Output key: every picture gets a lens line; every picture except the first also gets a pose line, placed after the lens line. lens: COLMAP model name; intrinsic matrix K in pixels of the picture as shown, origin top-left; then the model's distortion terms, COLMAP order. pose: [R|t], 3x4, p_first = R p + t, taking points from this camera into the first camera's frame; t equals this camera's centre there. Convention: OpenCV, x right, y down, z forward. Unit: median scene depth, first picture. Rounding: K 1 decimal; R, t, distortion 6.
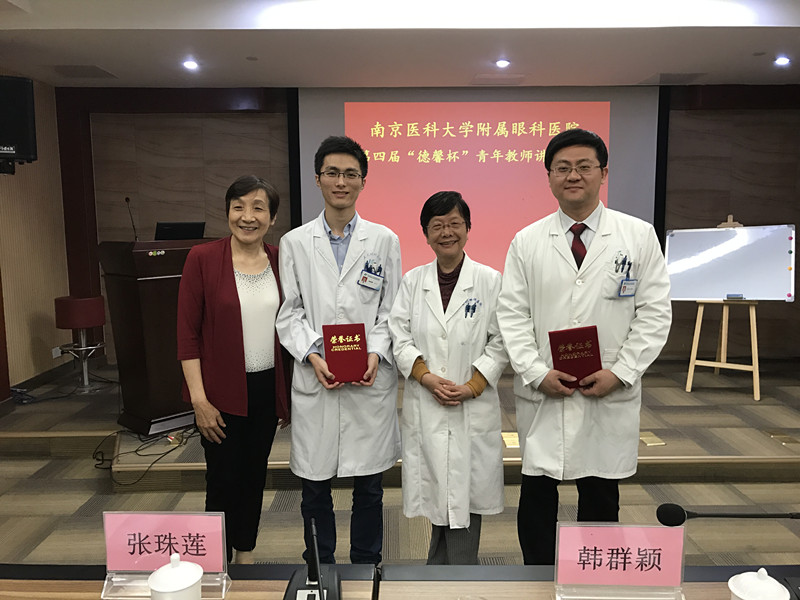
lens RADIAL K [[657.9, 0, 391.4], [0, 657.9, 303.9], [0, 0, 1]] dist [-0.024238, 0.027349]
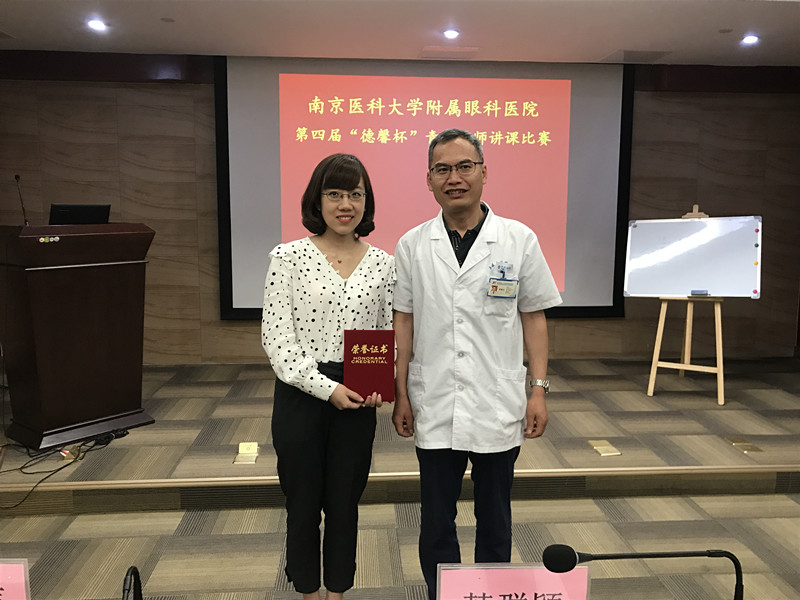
lens RADIAL K [[711.3, 0, 401.1], [0, 711.3, 300.1], [0, 0, 1]] dist [-0.021161, 0.010716]
pose [[0.997707, 0.004036, 0.067559, 0.035482], [-0.004099, 0.999991, 0.000795, 0.000012], [-0.067555, -0.001070, 0.997715, 0.027593]]
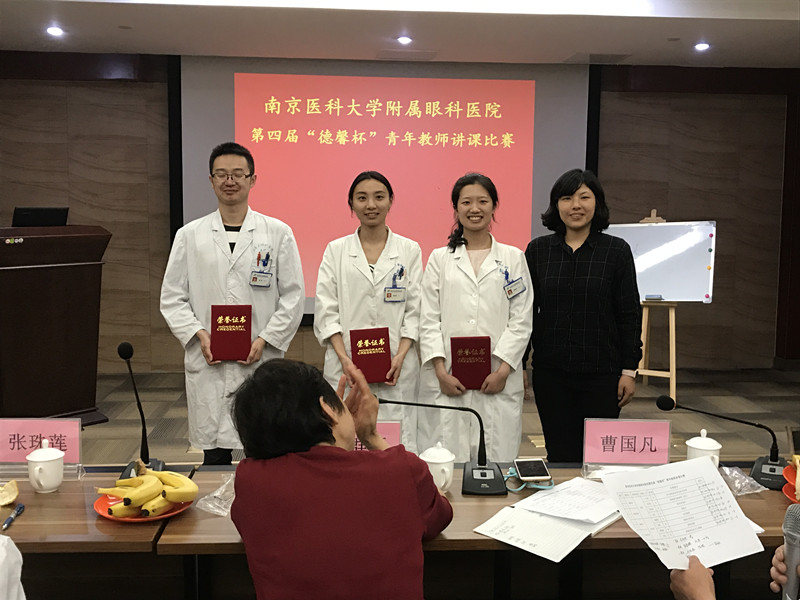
lens RADIAL K [[908.6, 0, 399.8], [0, 908.6, 299.4], [0, 0, 1]] dist [0.002963, 0.000000]
pose [[0.997101, 0.009693, 0.075475, 0.069333], [-0.007742, 0.999629, -0.026101, 0.027414], [-0.075700, 0.025441, 0.996806, -0.250513]]
